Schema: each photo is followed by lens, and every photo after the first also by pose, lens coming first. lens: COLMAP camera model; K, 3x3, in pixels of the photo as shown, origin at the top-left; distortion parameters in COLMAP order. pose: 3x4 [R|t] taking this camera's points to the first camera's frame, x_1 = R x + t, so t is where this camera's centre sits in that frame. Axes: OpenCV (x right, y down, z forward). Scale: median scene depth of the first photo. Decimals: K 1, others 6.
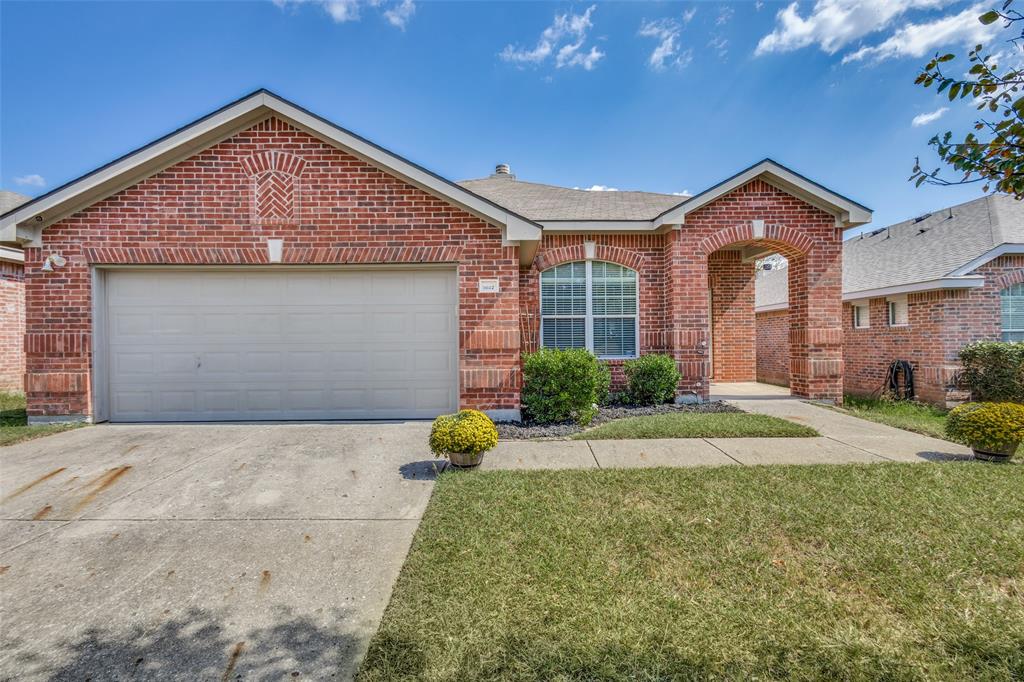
lens RADIAL K [[462.7, 0, 512.0], [0, 462.7, 341.0], [0, 0, 1]] dist [0.005145, 0.000222]
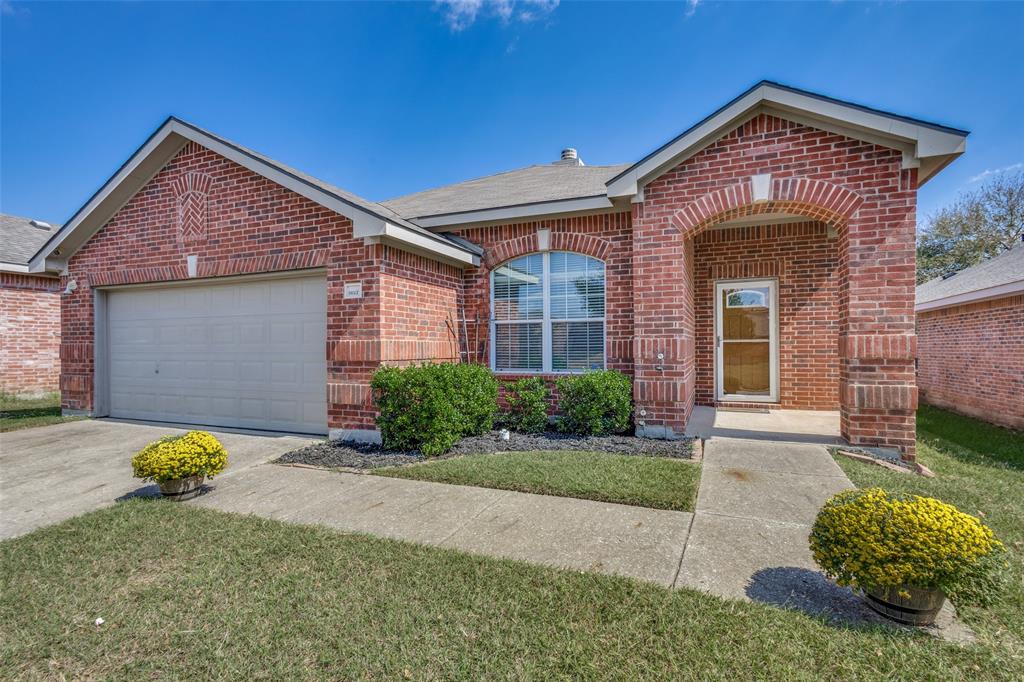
lens RADIAL K [[481.4, 0, 511.7], [0, 481.4, 345.4], [0, 0, 1]] dist [0.006831, -0.000095]
pose [[0.920411, 0.002053, -0.390946, 0.596347], [-0.001284, 0.999997, 0.002229, -0.016006], [0.390950, -0.001550, 0.920411, 0.263459]]
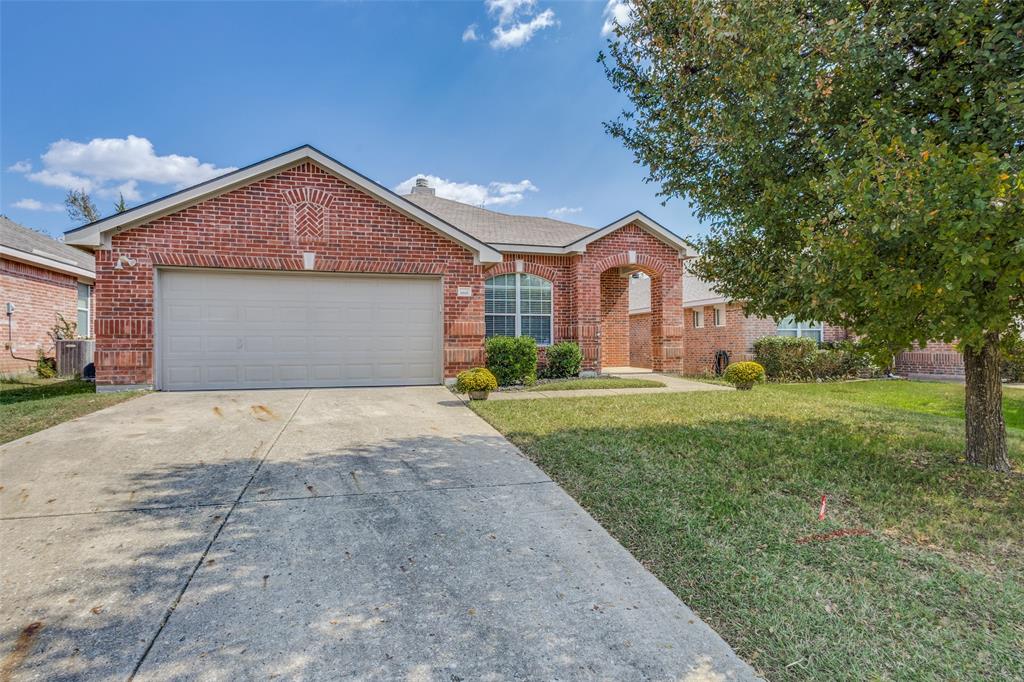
lens RADIAL K [[506.3, 0, 499.5], [0, 506.3, 334.3], [0, 0, 1]] dist [0.000851, 0.000078]
pose [[0.970573, 0.010017, 0.240600, -0.323314], [-0.005556, 0.999800, -0.019215, 0.043974], [-0.240745, 0.017312, 0.970434, -0.560240]]
